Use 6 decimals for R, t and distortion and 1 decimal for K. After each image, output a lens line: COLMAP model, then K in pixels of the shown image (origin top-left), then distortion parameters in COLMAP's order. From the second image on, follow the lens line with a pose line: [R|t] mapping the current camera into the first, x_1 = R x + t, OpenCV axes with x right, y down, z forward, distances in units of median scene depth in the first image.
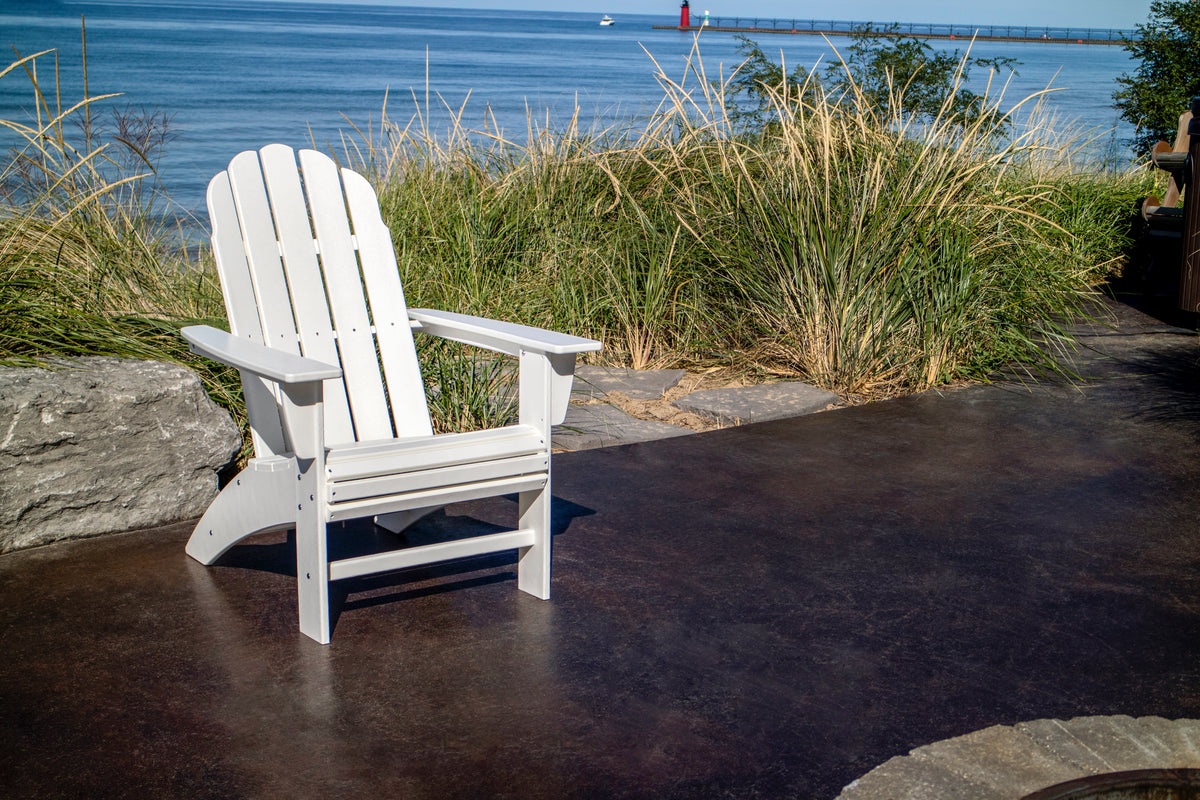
lens RADIAL K [[1795.2, 0, 600.0], [0, 1795.2, 400.0], [0, 0, 1]] dist [0.023118, 0.065469]
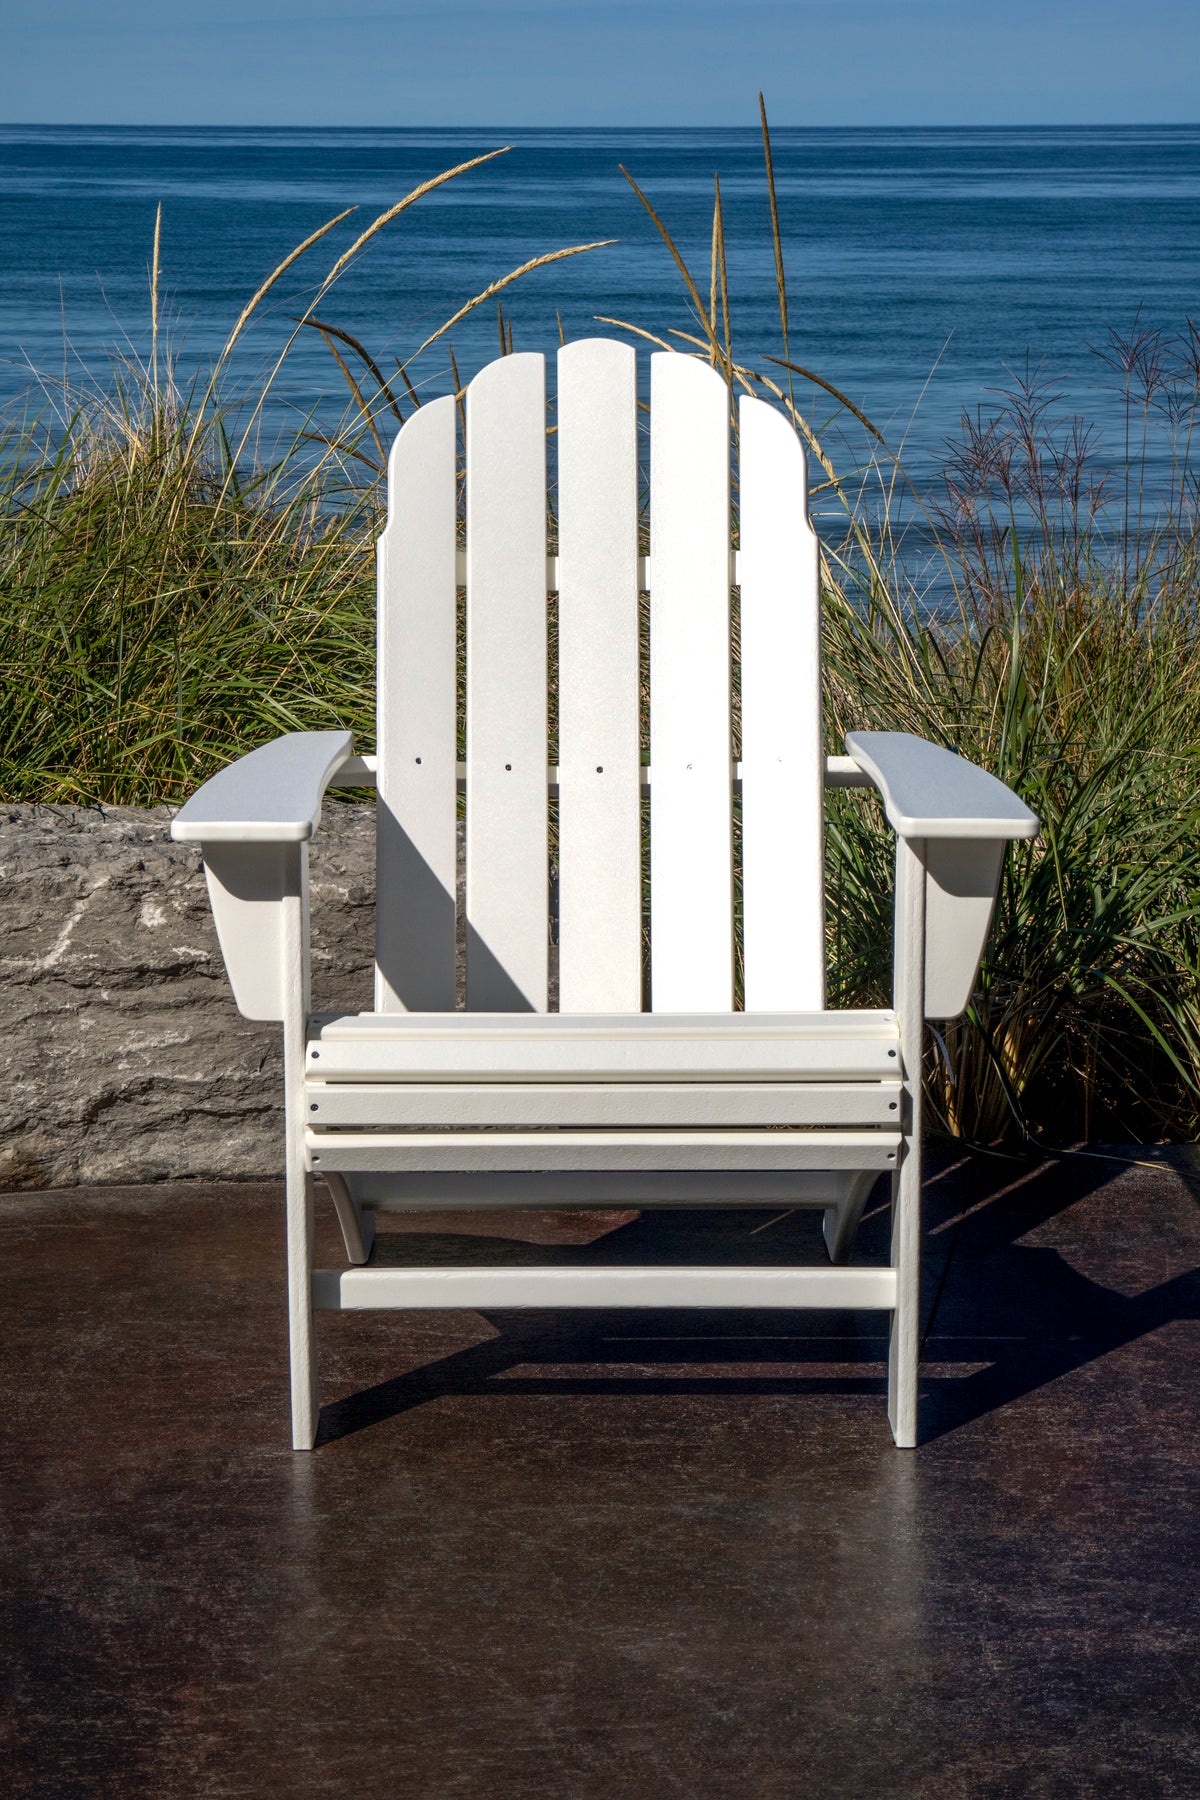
lens RADIAL K [[3945.6, 0, 600.0], [0, 3945.6, 900.0], [0, 0, 1]] dist [0.068185, 0.129957]
pose [[0.824951, 0.077672, -0.559841, 0.371222], [-0.097889, 0.995178, -0.006174, 0.000836], [0.556662, 0.059895, 0.828577, 0.198844]]
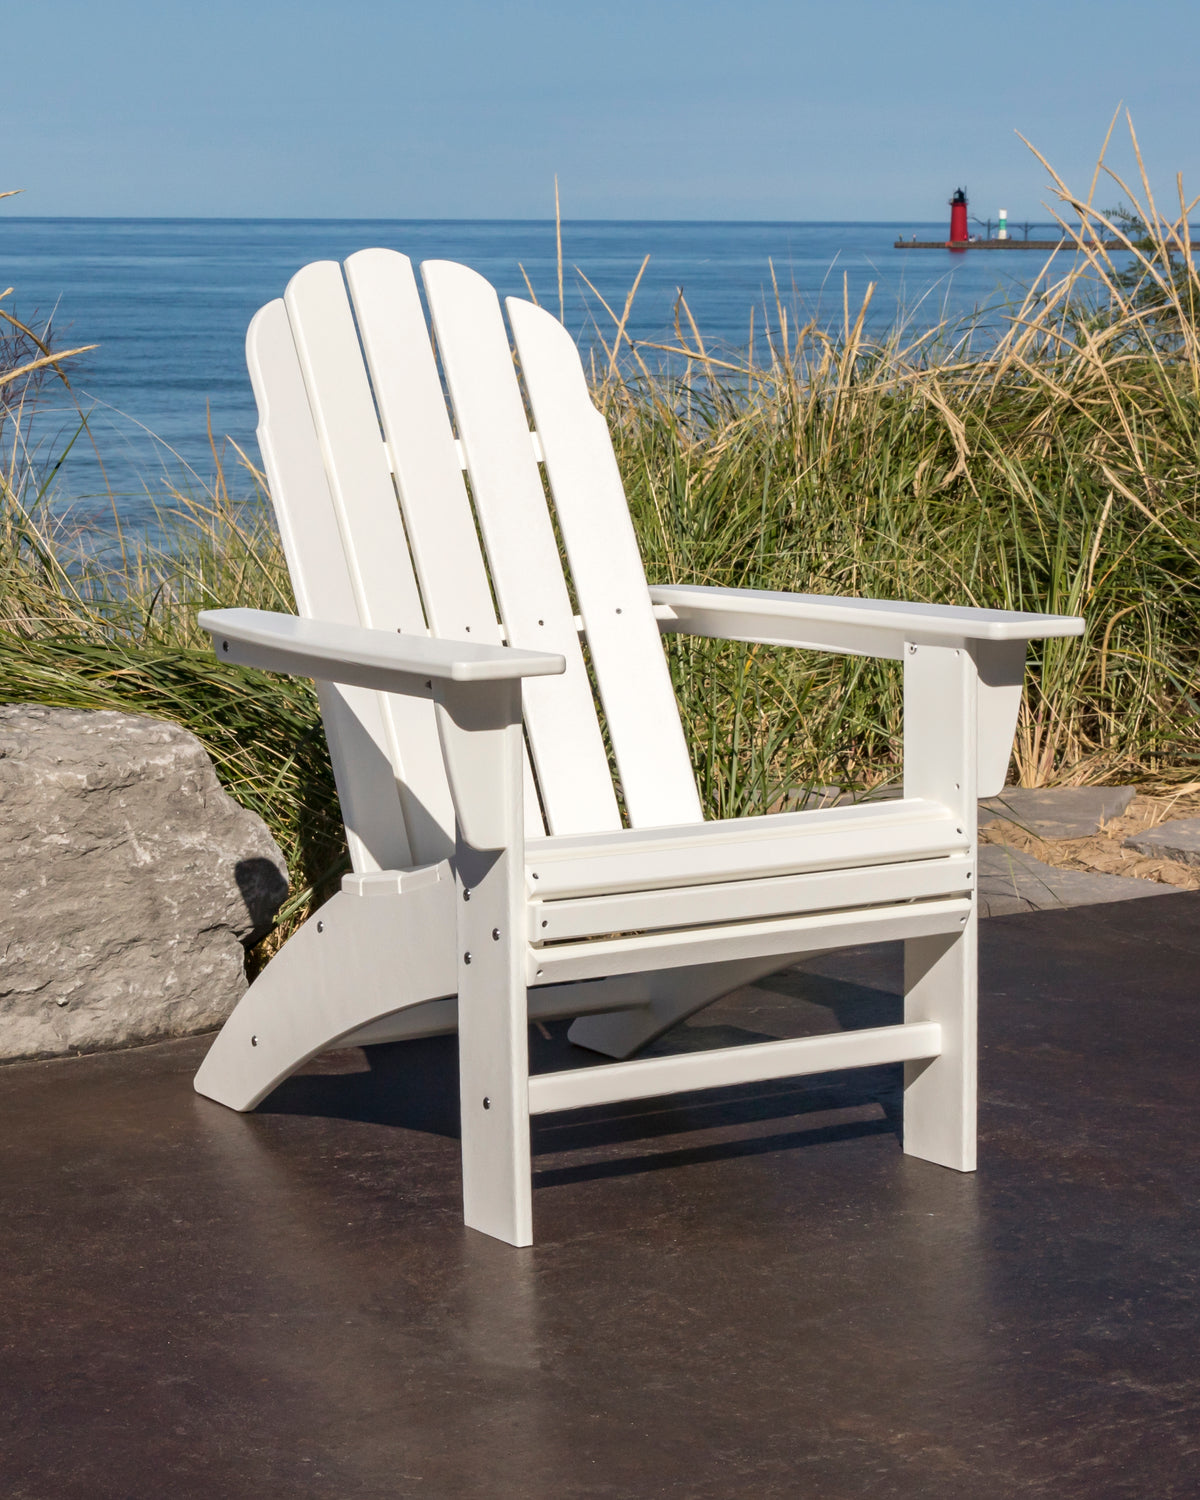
lens RADIAL K [[3590.6, 0, 455.9], [0, 3590.6, 747.9], [0, 0, 1]] dist [0.024468, 0.332800]
pose [[0.995429, -0.012602, -0.094672, -0.067454], [0.006253, 0.997729, -0.067059, 0.057931], [0.095302, 0.066161, 0.993247, 0.041627]]
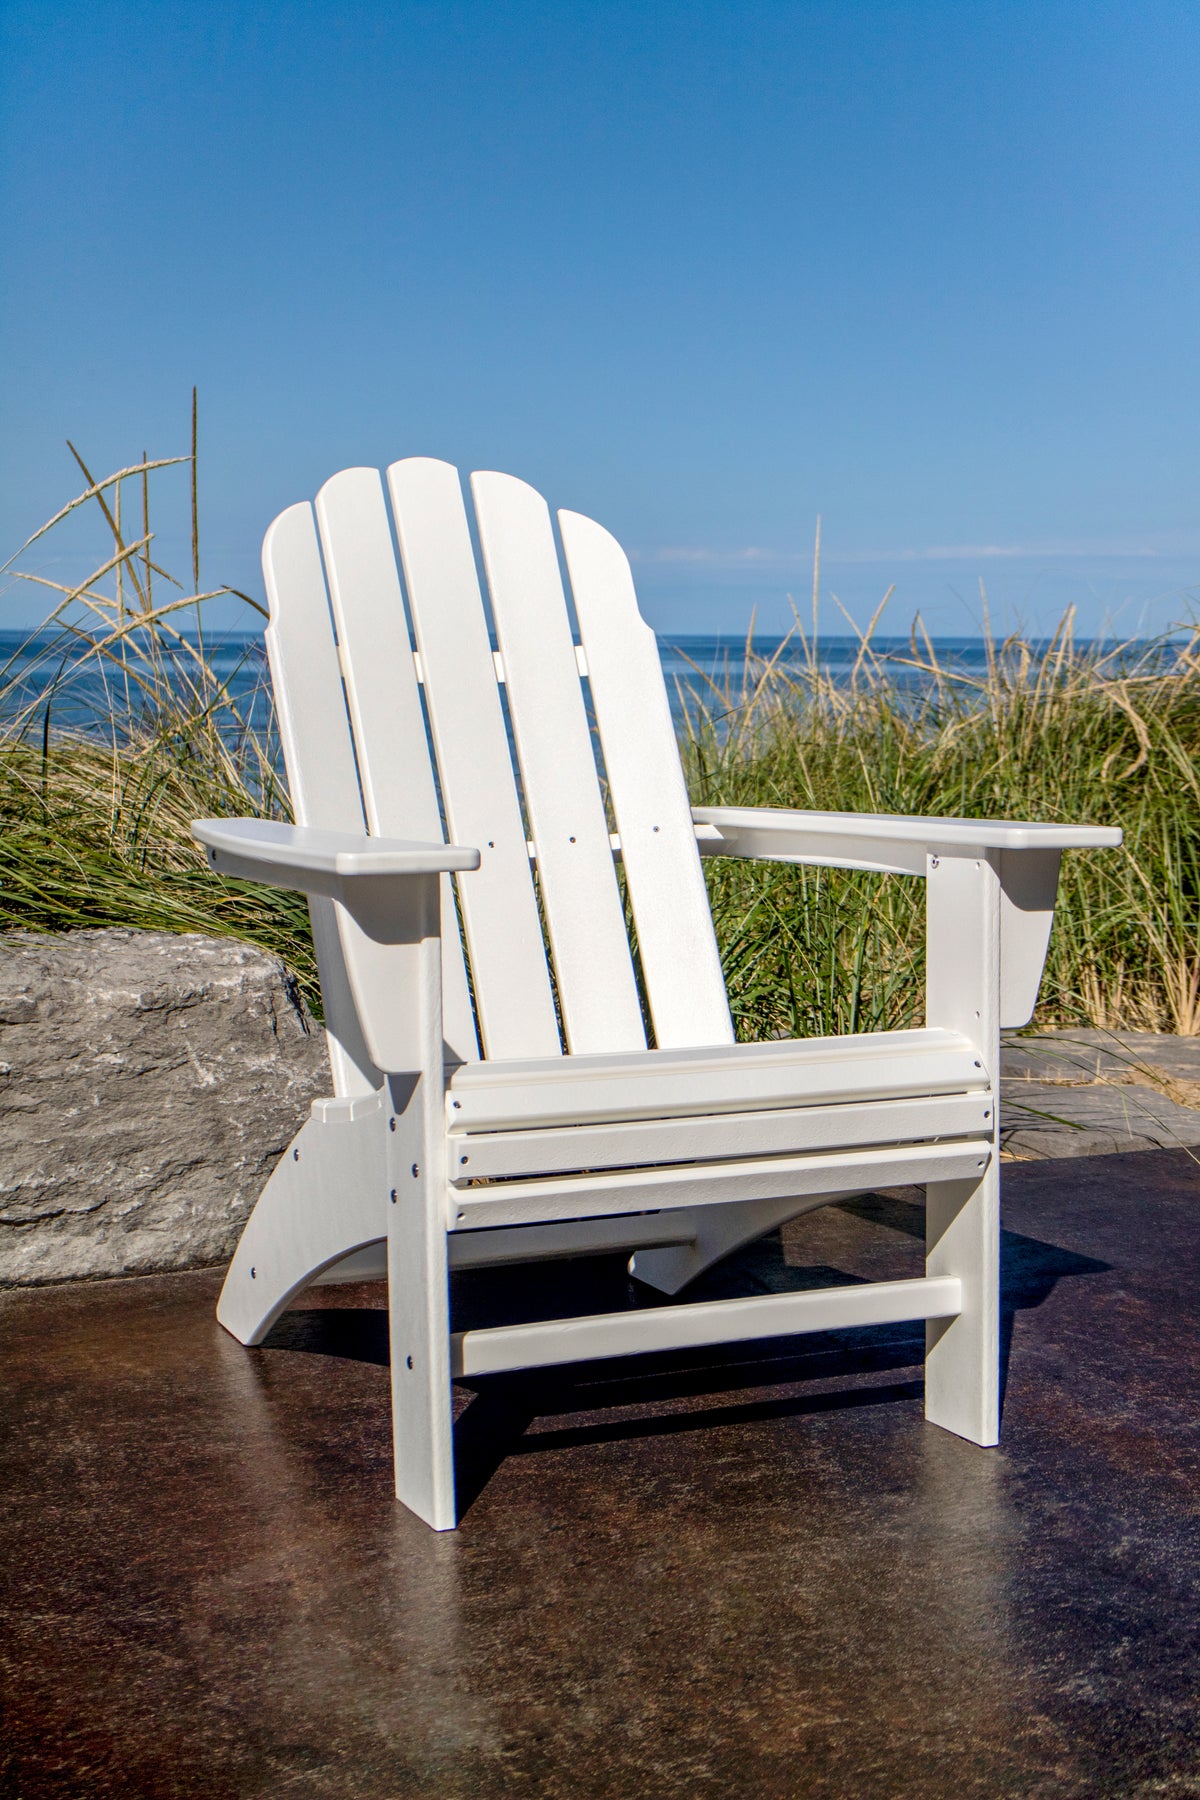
lens RADIAL K [[2558.8, 0, 600.0], [0, 2558.8, 900.0], [0, 0, 1]] dist [0.025446, -0.035695]
pose [[0.980762, -0.005070, -0.195143, -0.001632], [-0.016664, 0.993839, -0.109571, 0.047418], [0.194496, 0.110715, 0.974635, 0.354637]]
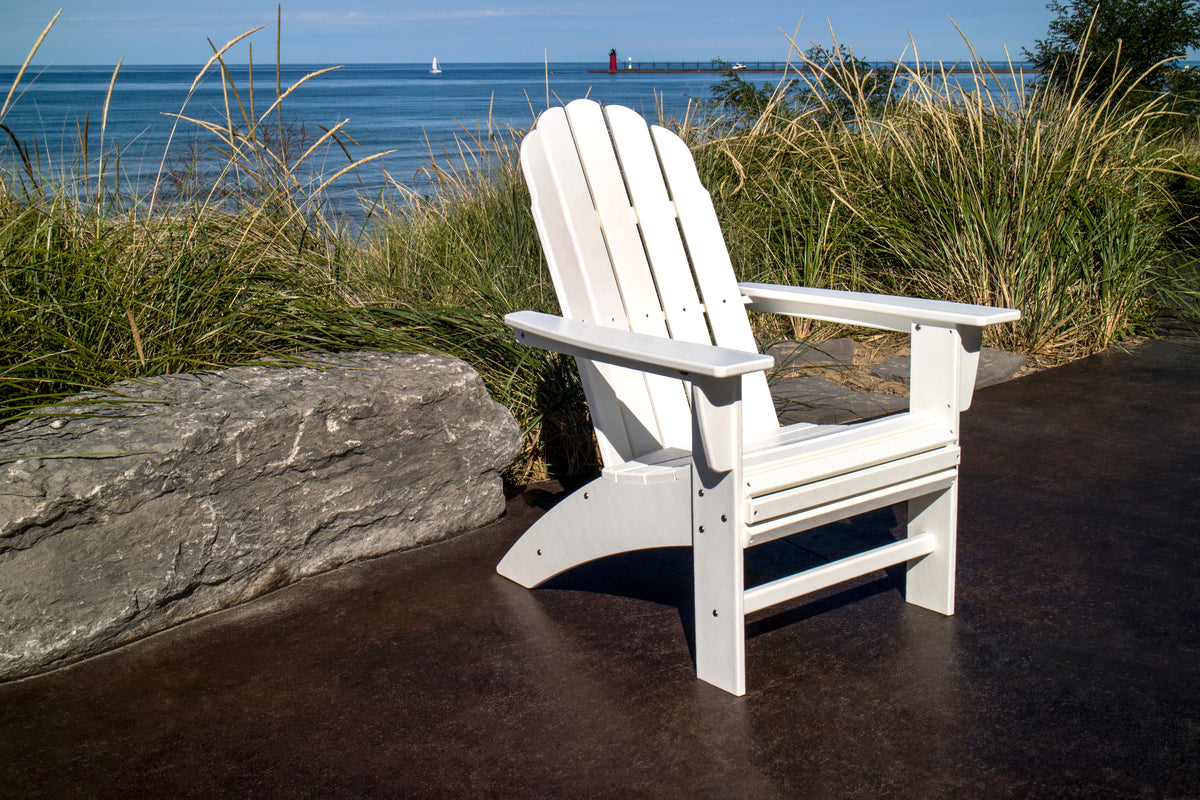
lens RADIAL K [[1409.5, 0, 600.0], [0, 1409.5, 400.0], [0, 0, 1]] dist [-0.071803, 0.002226]
pose [[0.998691, -0.043726, 0.026553, -0.193599], [0.043036, 0.998735, 0.026021, -0.014506], [-0.027658, -0.024844, 0.999309, 0.314588]]
